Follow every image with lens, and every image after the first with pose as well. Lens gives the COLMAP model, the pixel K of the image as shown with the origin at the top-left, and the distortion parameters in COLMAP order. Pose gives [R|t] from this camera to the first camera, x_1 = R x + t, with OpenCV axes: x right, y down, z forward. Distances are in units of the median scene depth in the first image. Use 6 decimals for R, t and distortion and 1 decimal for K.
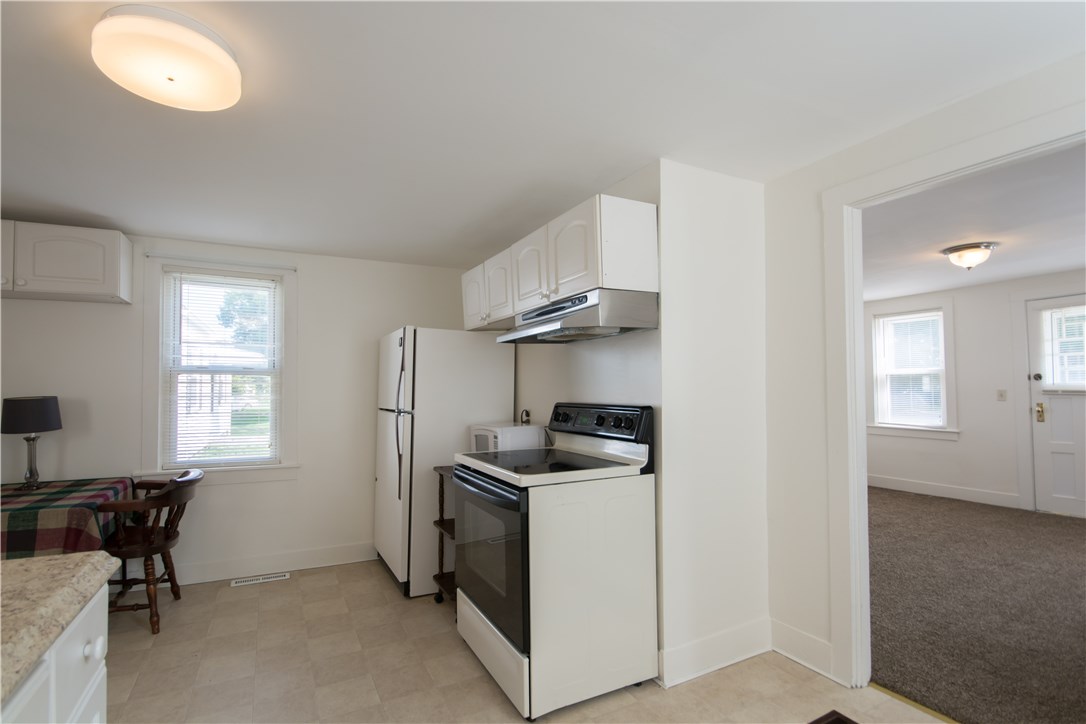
lens RADIAL K [[501.5, 0, 523.0], [0, 501.5, 370.1], [0, 0, 1]] dist [-0.012607, -0.000007]
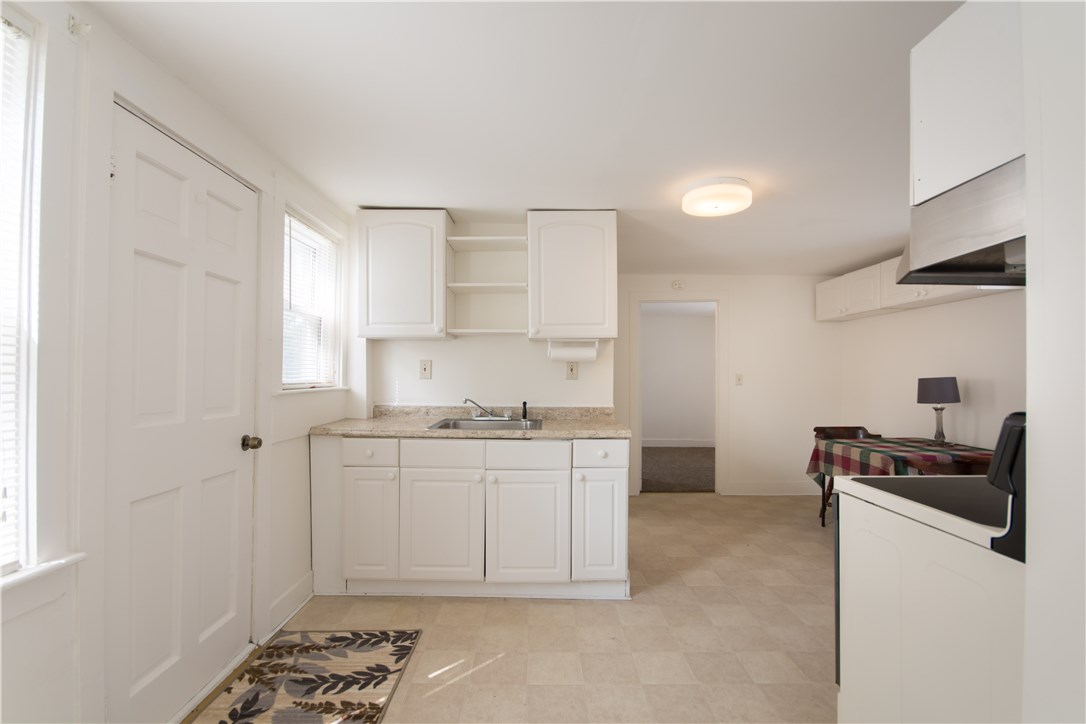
lens RADIAL K [[502.5, 0, 544.5], [0, 502.5, 375.7], [0, 0, 1]] dist [-0.001423, -0.000006]
pose [[-0.439146, 0.010999, -0.898348, 0.656266], [0.035674, 0.999350, -0.005203, 0.019075], [0.897707, -0.034333, -0.439253, 0.627176]]
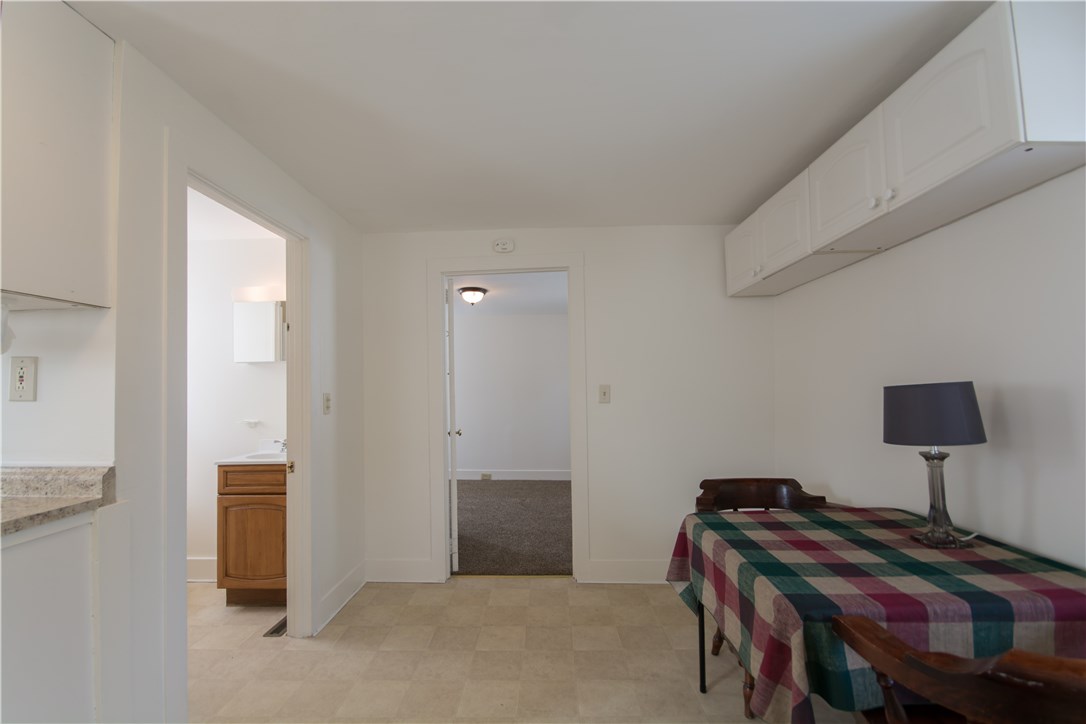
lens RADIAL K [[479.7, 0, 529.7], [0, 479.7, 373.7], [0, 0, 1]] dist [-0.001352, -0.000099]
pose [[-0.485551, -0.014154, -0.874094, -0.274911], [0.050534, 0.997743, -0.044228, 0.043693], [0.872747, -0.065647, -0.483739, 0.841348]]
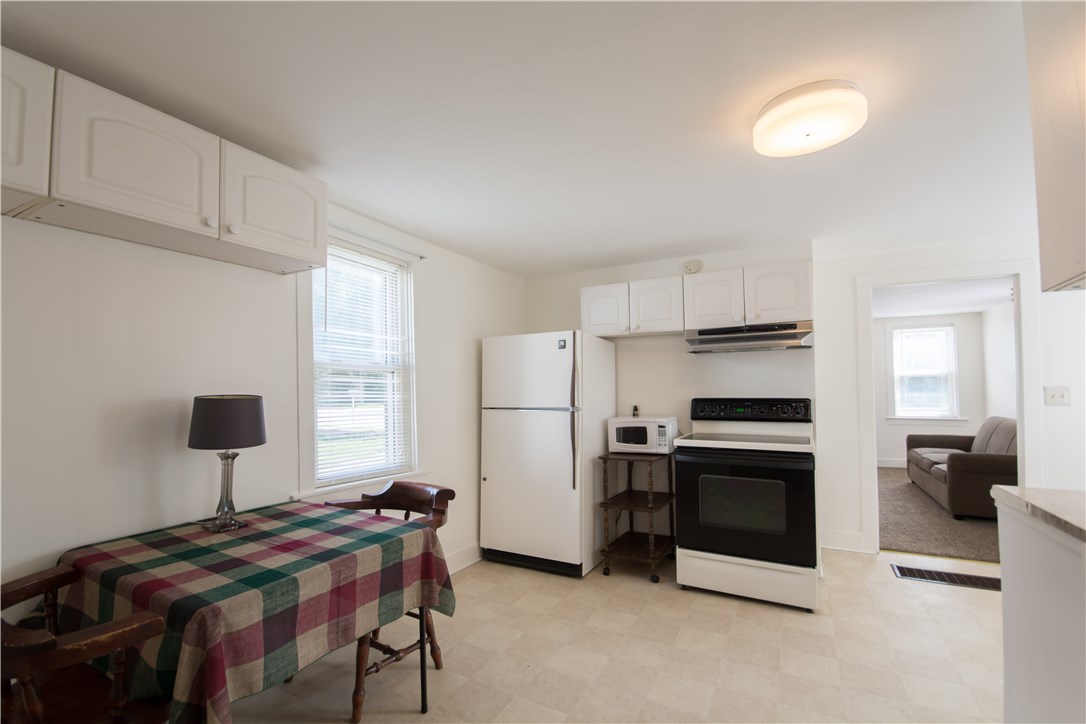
lens RADIAL K [[485.1, 0, 538.5], [0, 485.1, 370.8], [0, 0, 1]] dist [0.000623, -0.000029]
pose [[0.823180, 0.024961, 0.567232, -0.993198], [-0.019809, 0.999688, -0.015244, 0.019913], [-0.567435, 0.001313, 0.823417, 0.188477]]
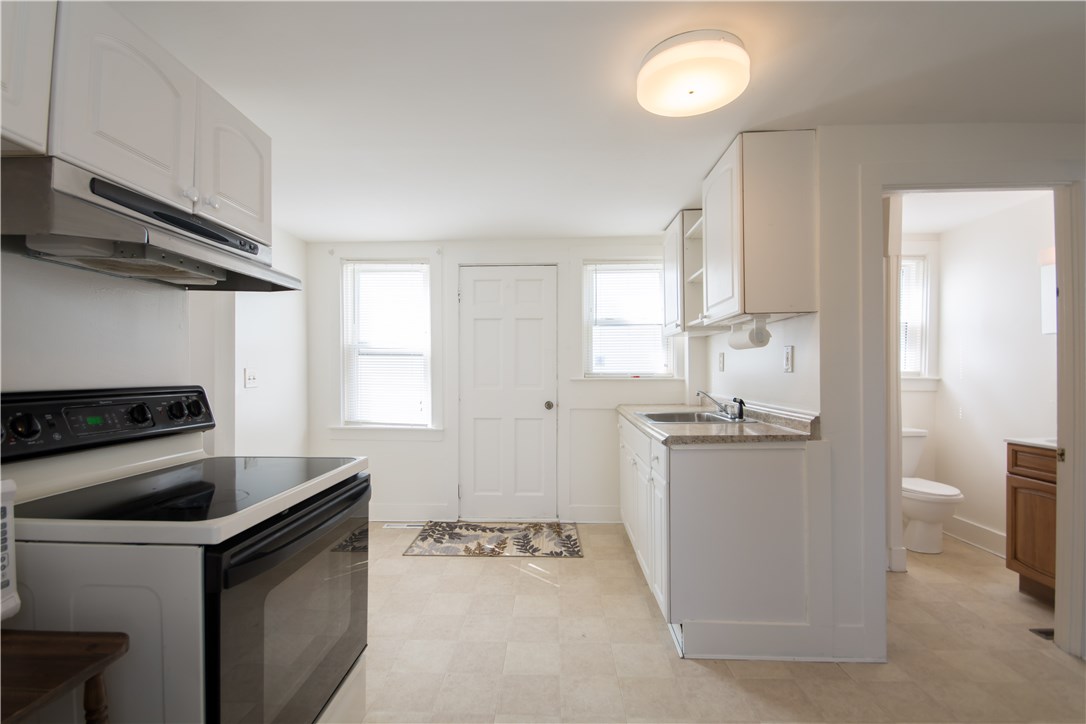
lens RADIAL K [[486.3, 0, 533.3], [0, 486.3, 372.9], [0, 0, 1]] dist [0.003467, -0.008815]
pose [[-0.871392, 0.008366, 0.490517, -0.477639], [-0.008452, 0.999450, -0.032060, 0.055512], [-0.490515, -0.032083, -0.870842, 1.096076]]
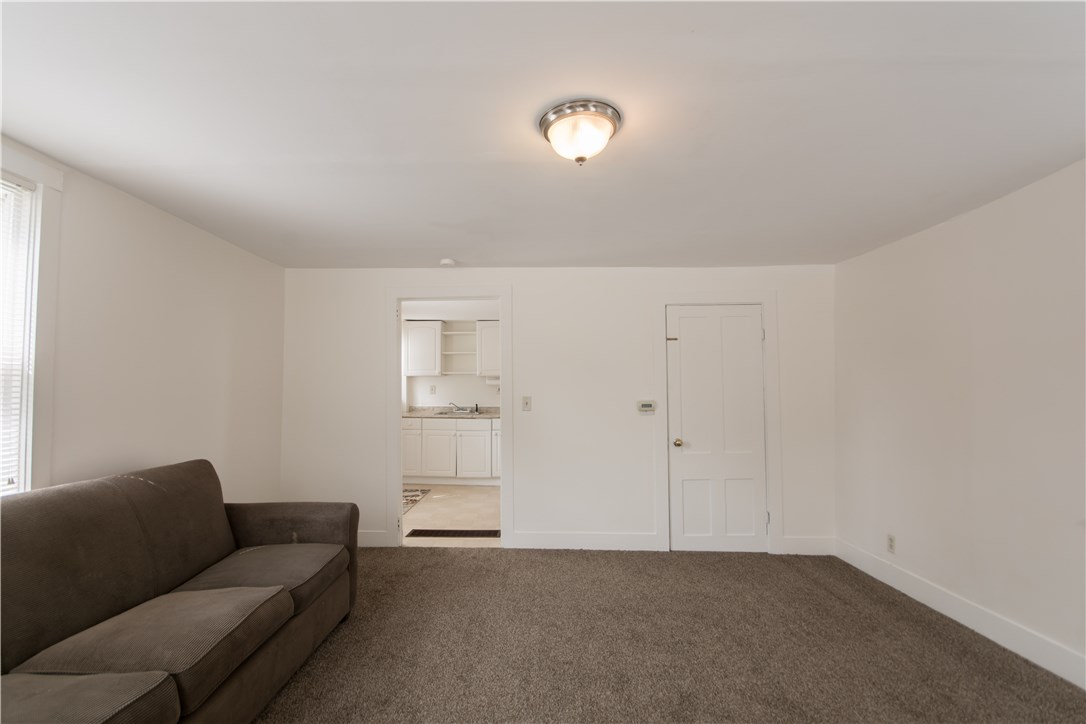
lens RADIAL K [[479.7, 0, 529.7], [0, 479.7, 373.7], [0, 0, 1]] dist [-0.001352, -0.000099]
pose [[-0.467122, -0.021233, -0.883938, 1.700679], [0.039629, 0.998204, -0.044919, 0.036988], [0.883304, -0.056012, -0.465442, 1.479610]]
